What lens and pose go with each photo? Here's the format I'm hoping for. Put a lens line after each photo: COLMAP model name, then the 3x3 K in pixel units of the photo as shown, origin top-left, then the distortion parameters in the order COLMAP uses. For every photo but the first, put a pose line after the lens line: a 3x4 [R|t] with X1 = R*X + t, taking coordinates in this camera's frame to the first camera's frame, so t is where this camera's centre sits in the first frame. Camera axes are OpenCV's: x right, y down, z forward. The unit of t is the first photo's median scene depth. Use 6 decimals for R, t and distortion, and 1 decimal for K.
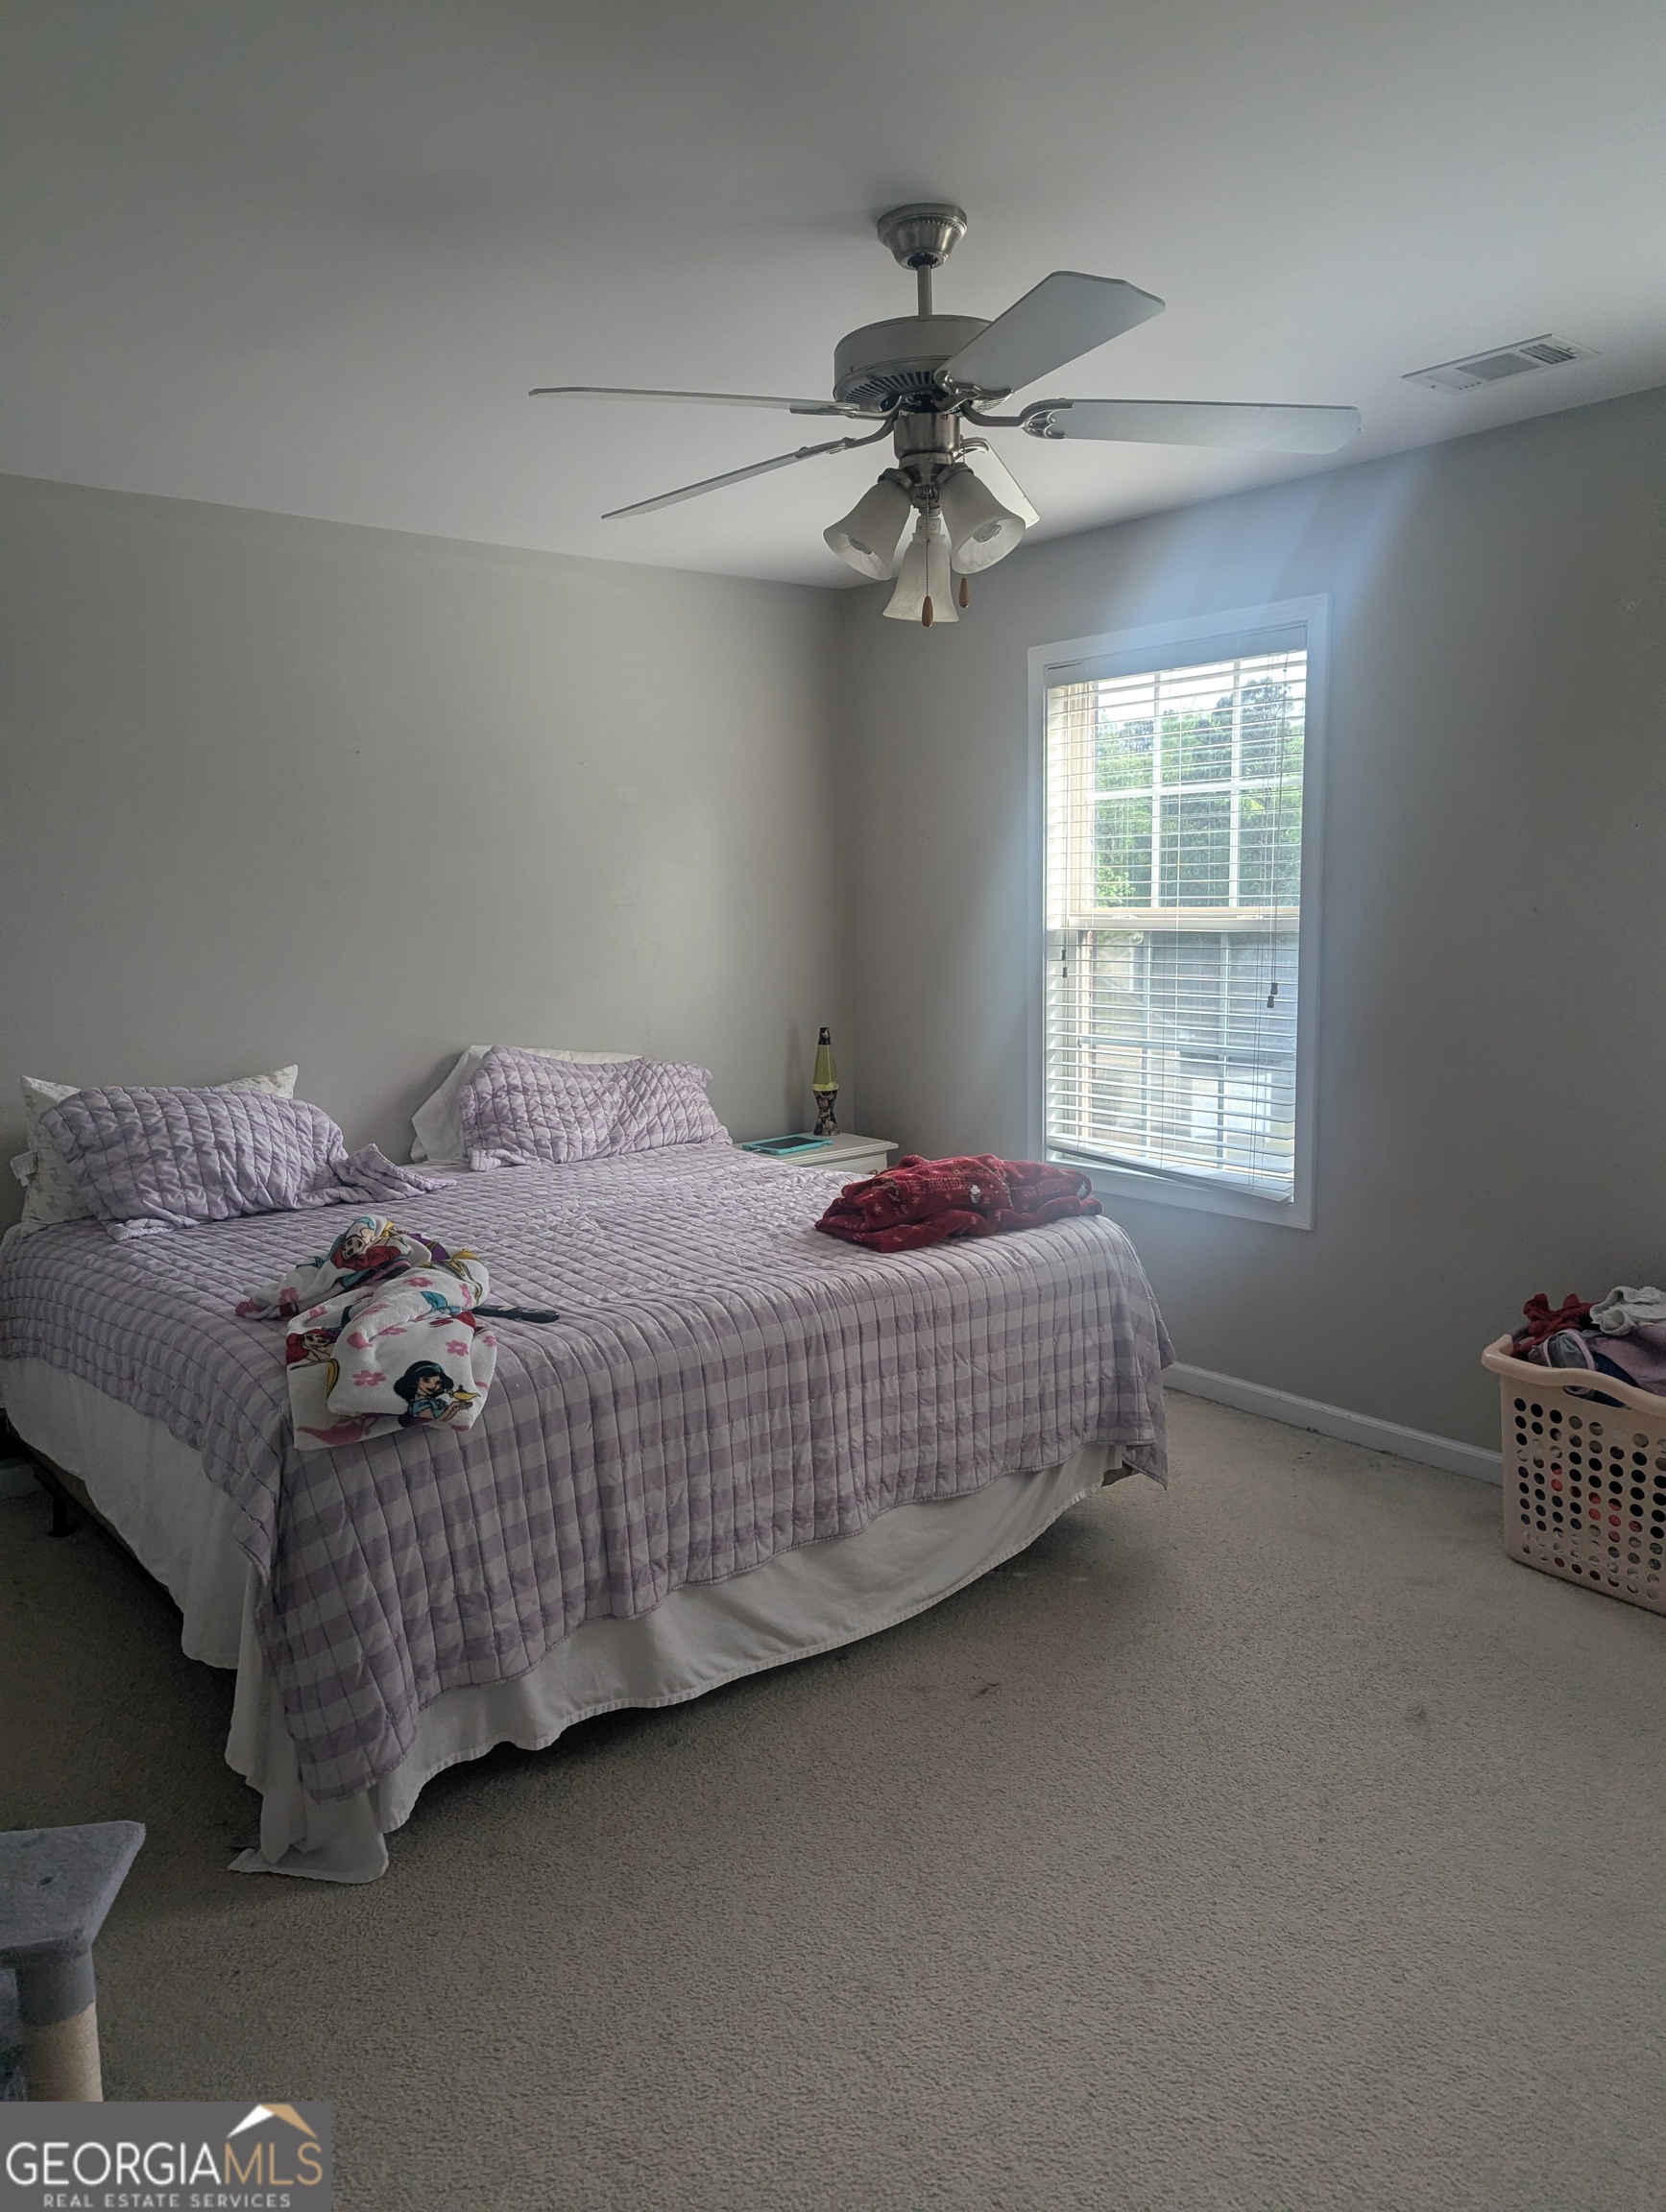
lens RADIAL K [[1545.2, 0, 838.1], [0, 1545.2, 1104.1], [0, 0, 1]] dist [0.000594, -0.000701]
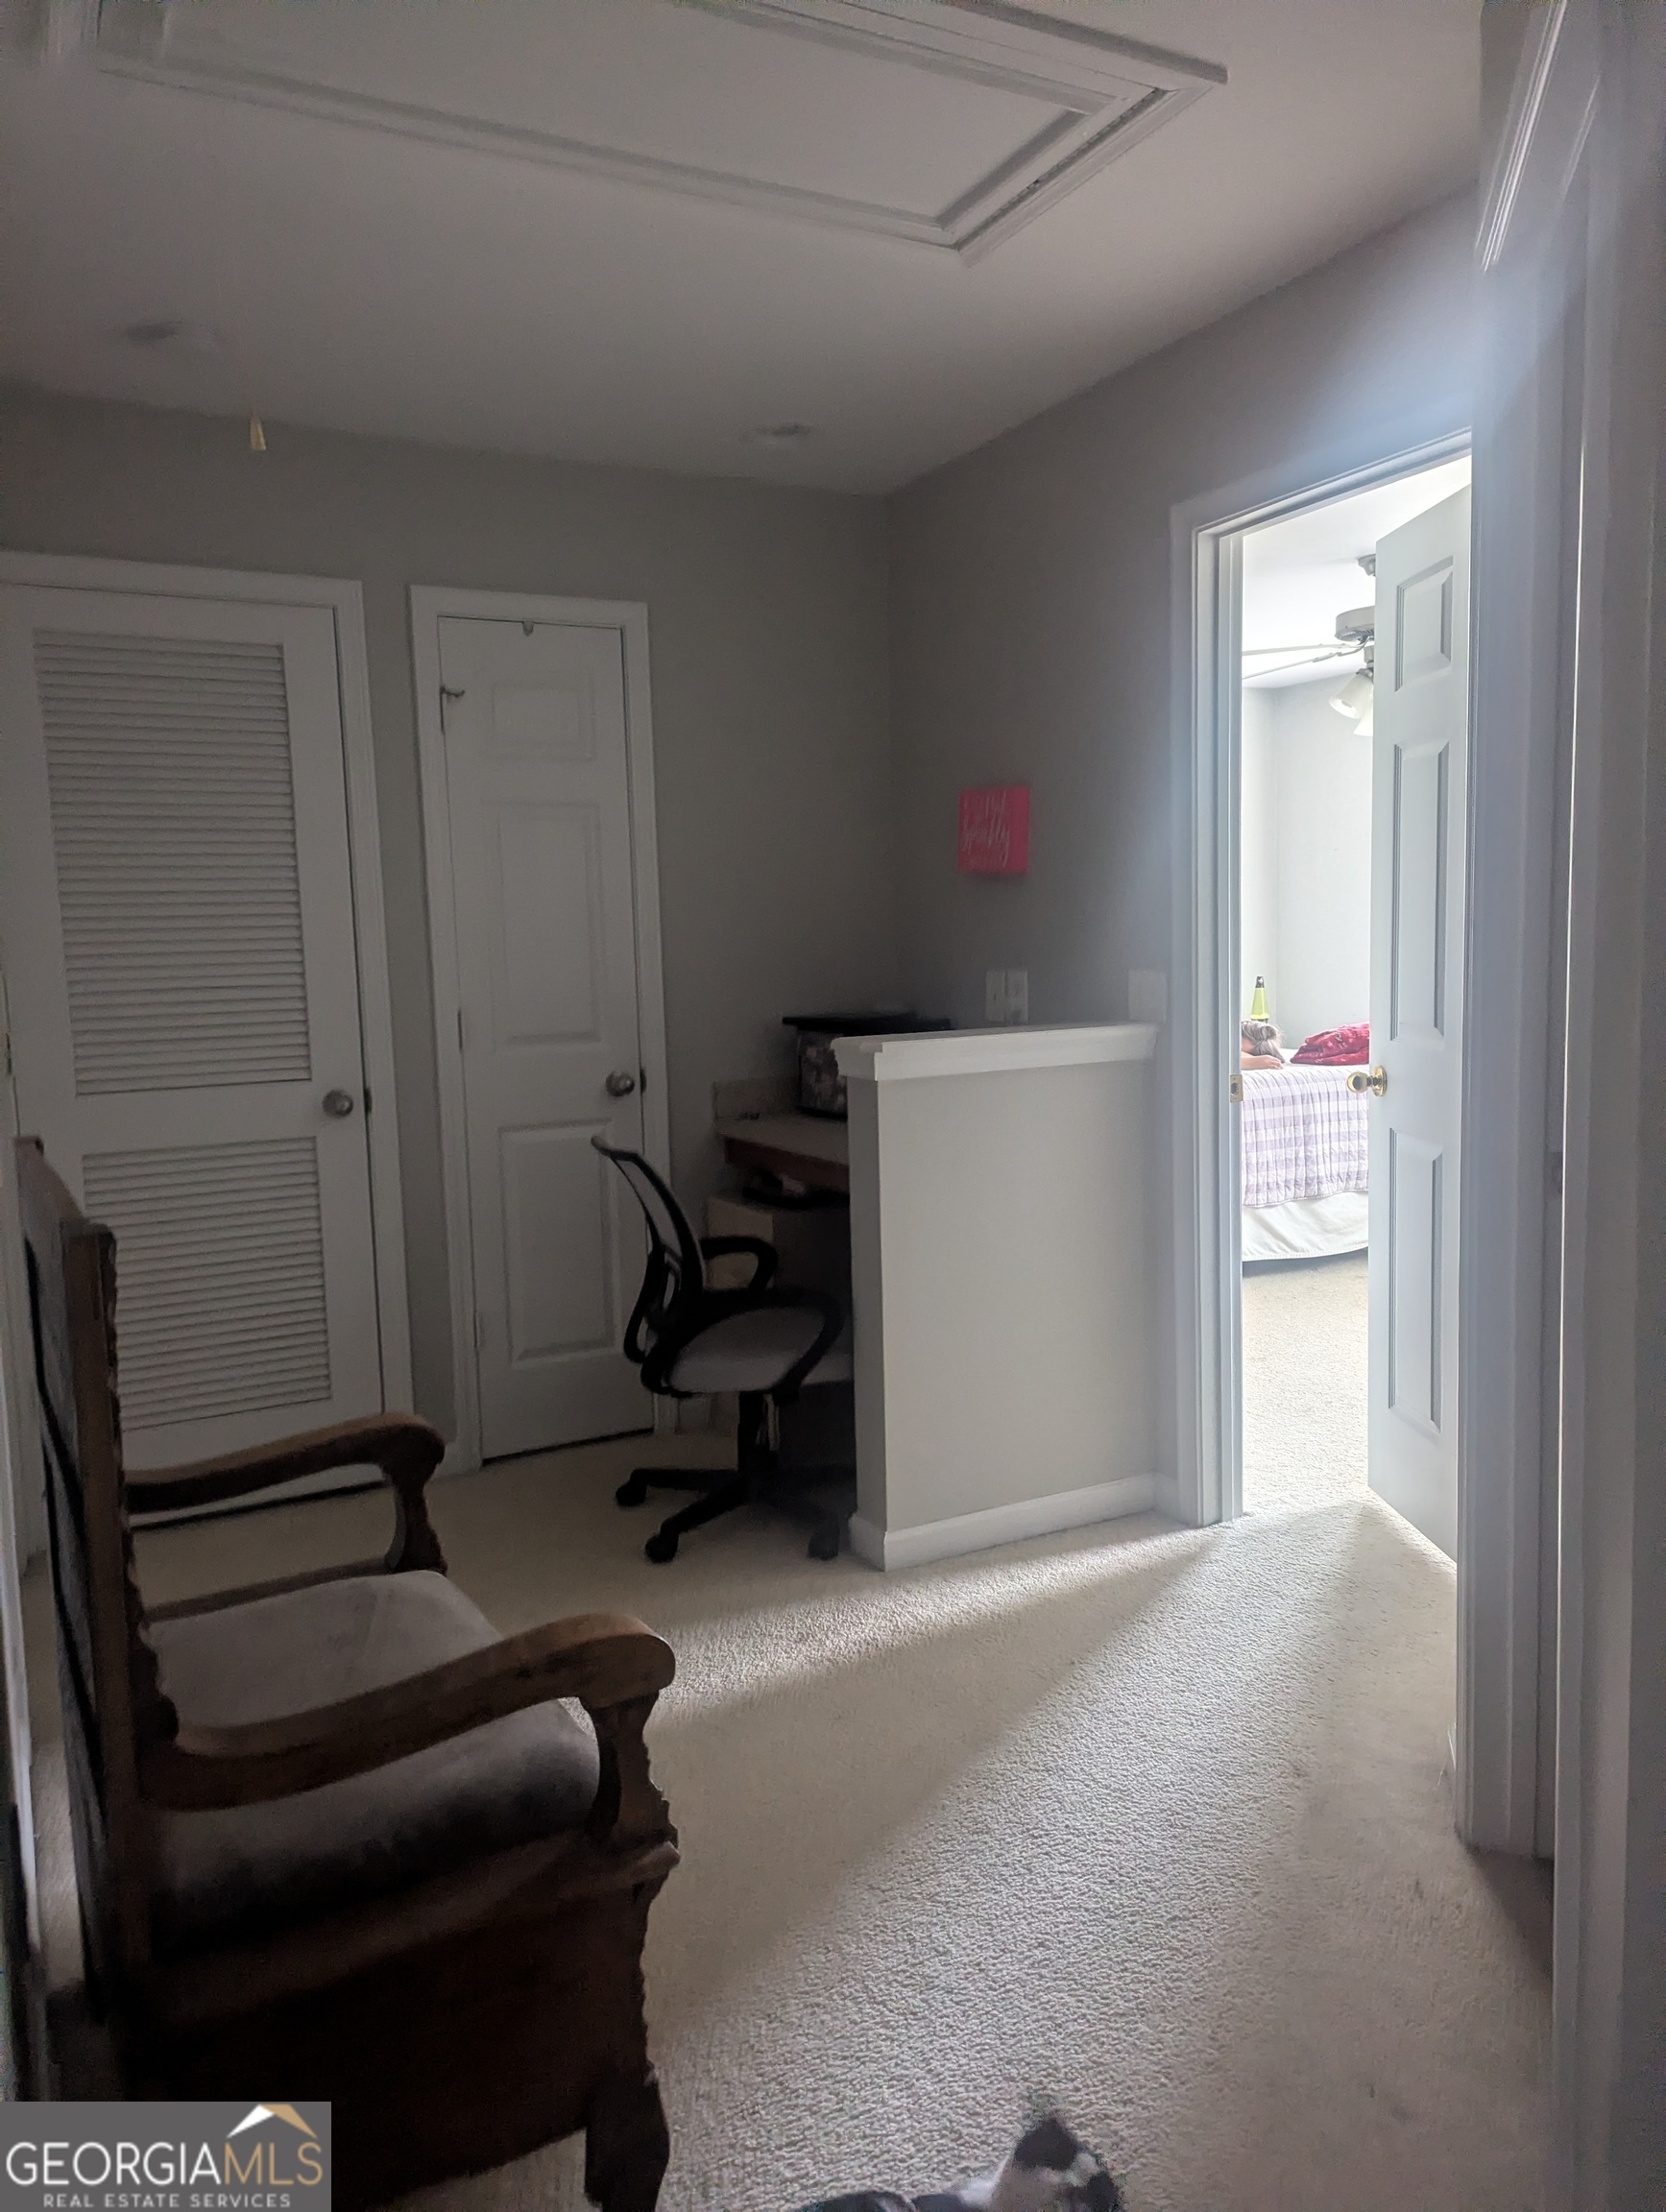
lens RADIAL K [[1545.2, 0, 830.6], [0, 1545.2, 1100.0], [0, 0, 1]] dist [0.000594, -0.000701]
pose [[0.975950, 0.013638, -0.217567, -0.178439], [-0.016852, 0.999774, -0.012926, 0.194690], [0.217342, 0.016281, 0.975960, -1.055603]]
